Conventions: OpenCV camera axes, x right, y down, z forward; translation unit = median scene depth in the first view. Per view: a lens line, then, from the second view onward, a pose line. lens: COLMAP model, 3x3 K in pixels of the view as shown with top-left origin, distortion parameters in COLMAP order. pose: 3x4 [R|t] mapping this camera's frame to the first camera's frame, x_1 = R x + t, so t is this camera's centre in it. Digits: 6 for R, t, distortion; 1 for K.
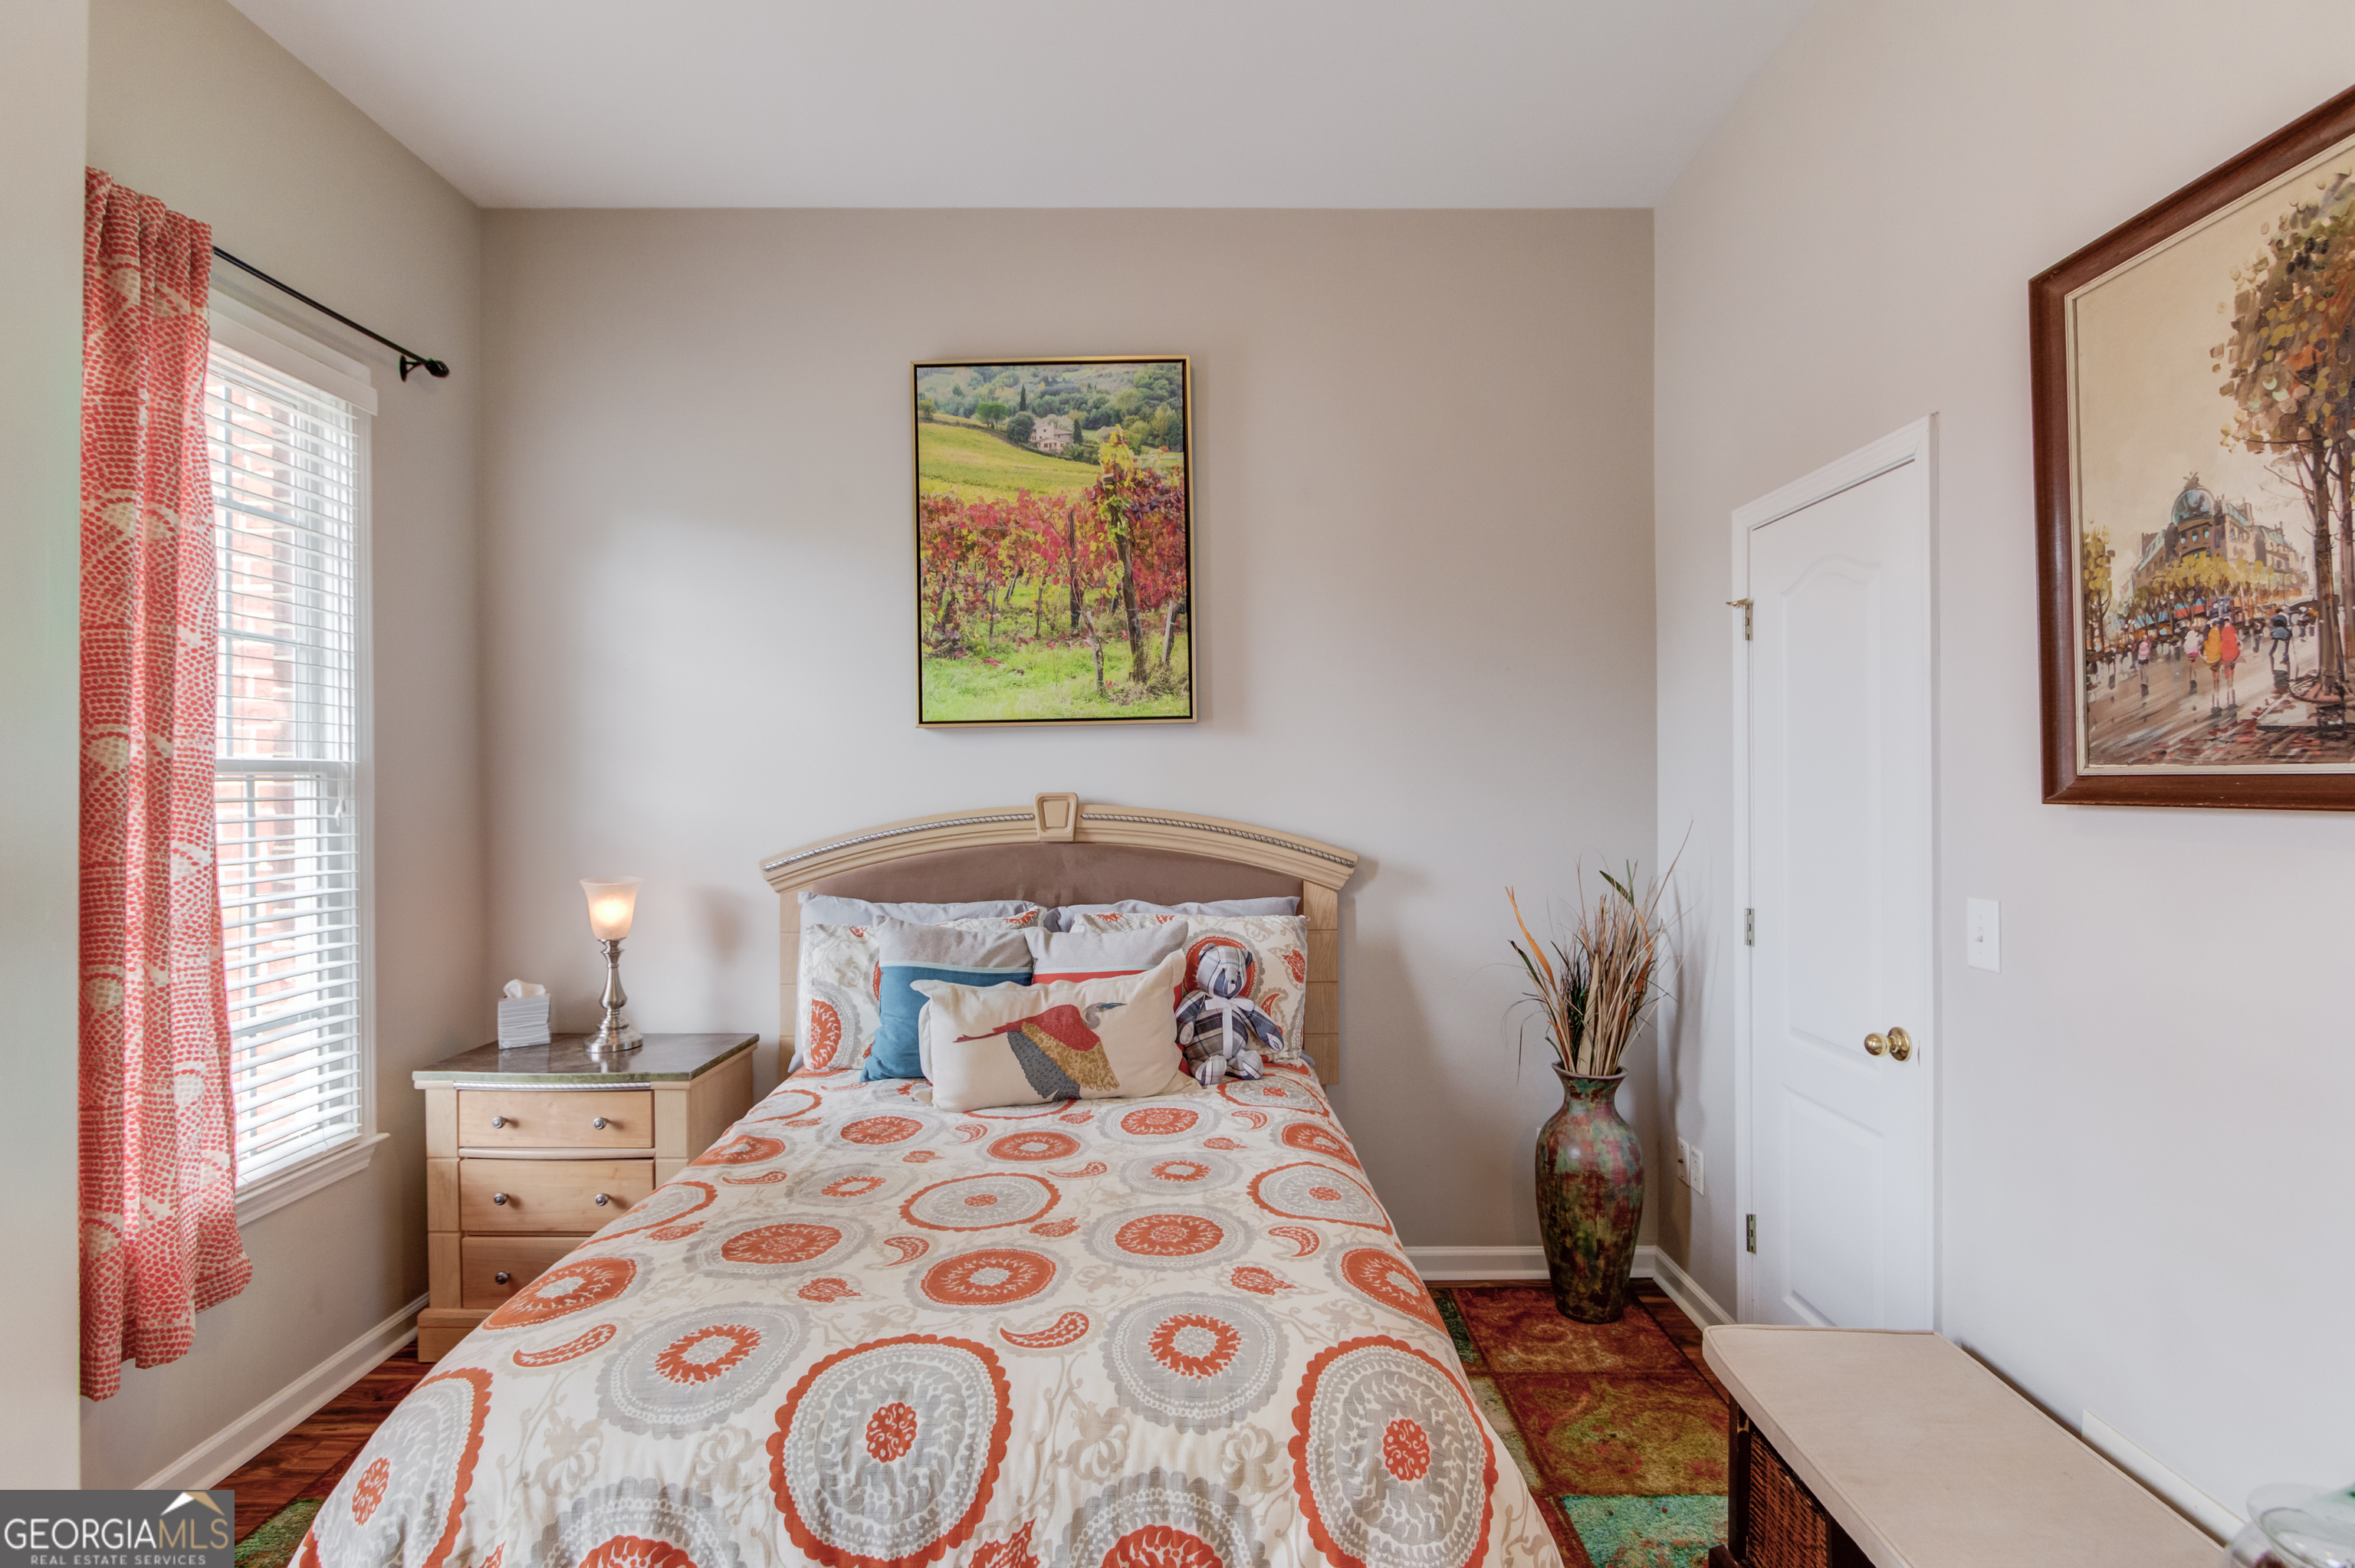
lens RADIAL K [[1111.9, 0, 1186.9], [0, 1111.9, 778.0], [0, 0, 1]] dist [-0.003729, 0.002624]
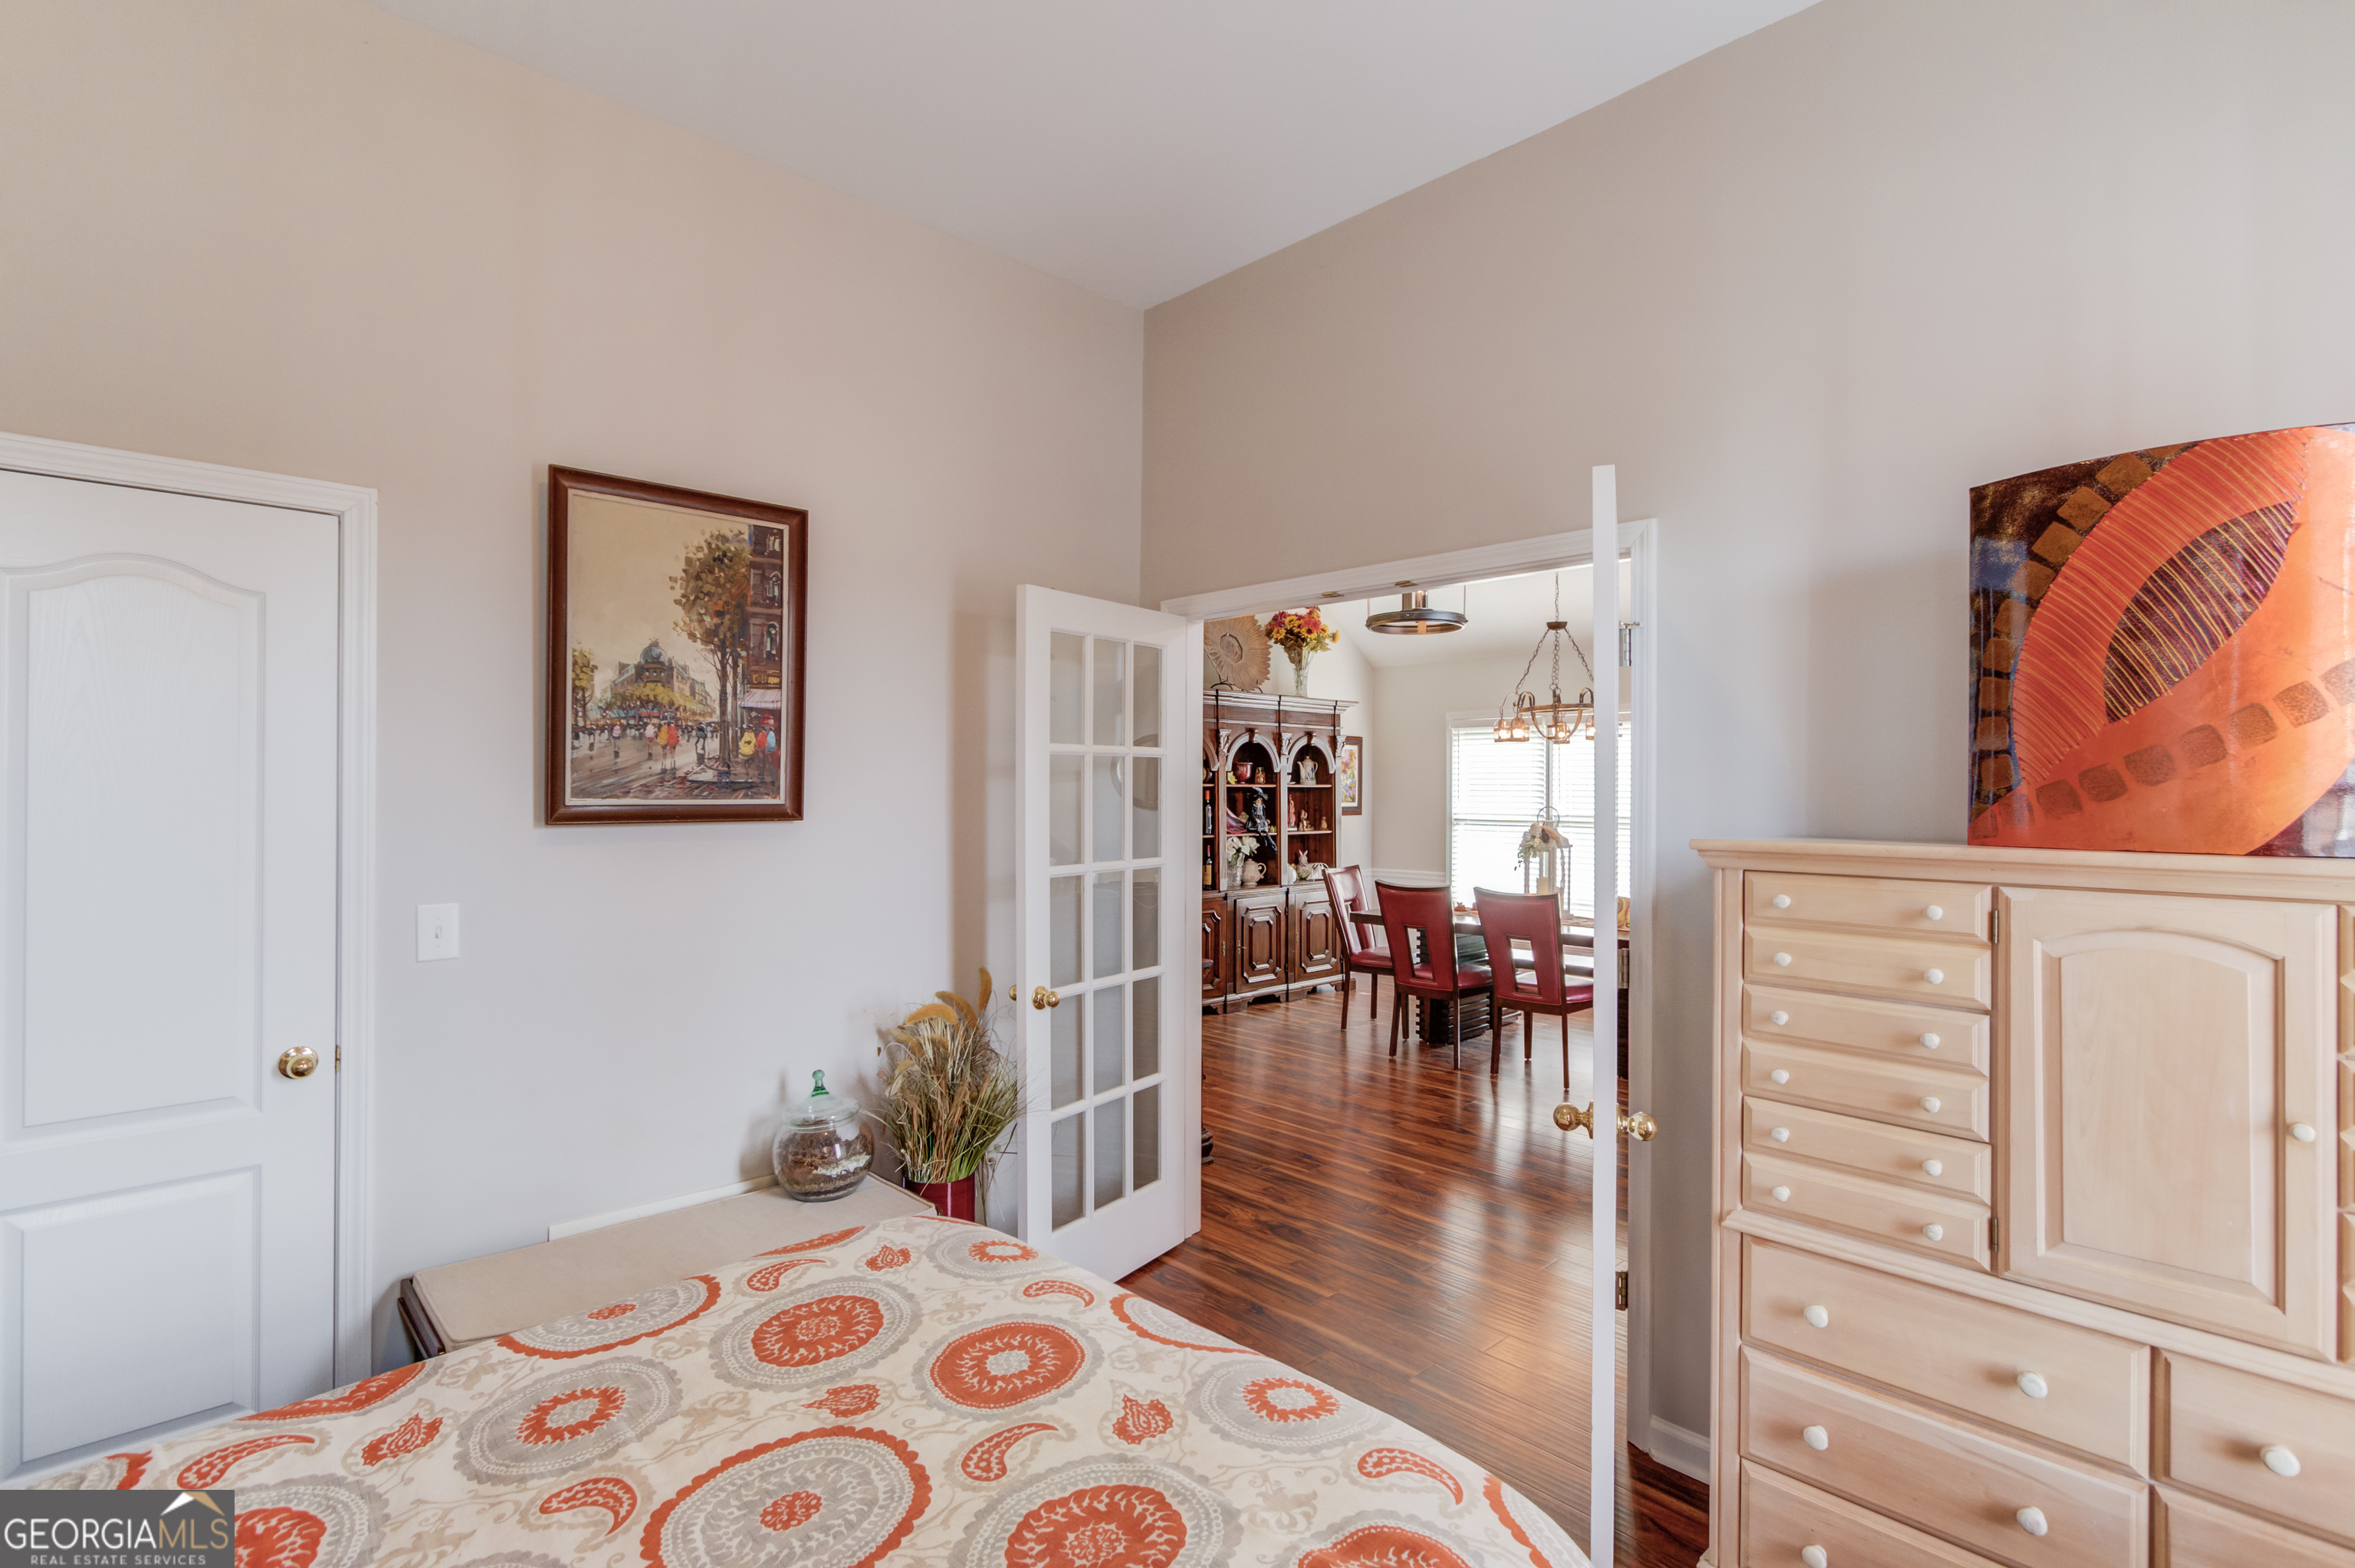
lens RADIAL K [[1111.9, 0, 1180.2], [0, 1111.9, 799.1], [0, 0, 1]] dist [-0.003729, 0.002624]
pose [[-0.688436, -0.006523, 0.725268, -1.006187], [-0.004344, 0.999979, 0.004870, -0.025017], [-0.725285, 0.000203, -0.688449, 1.637955]]
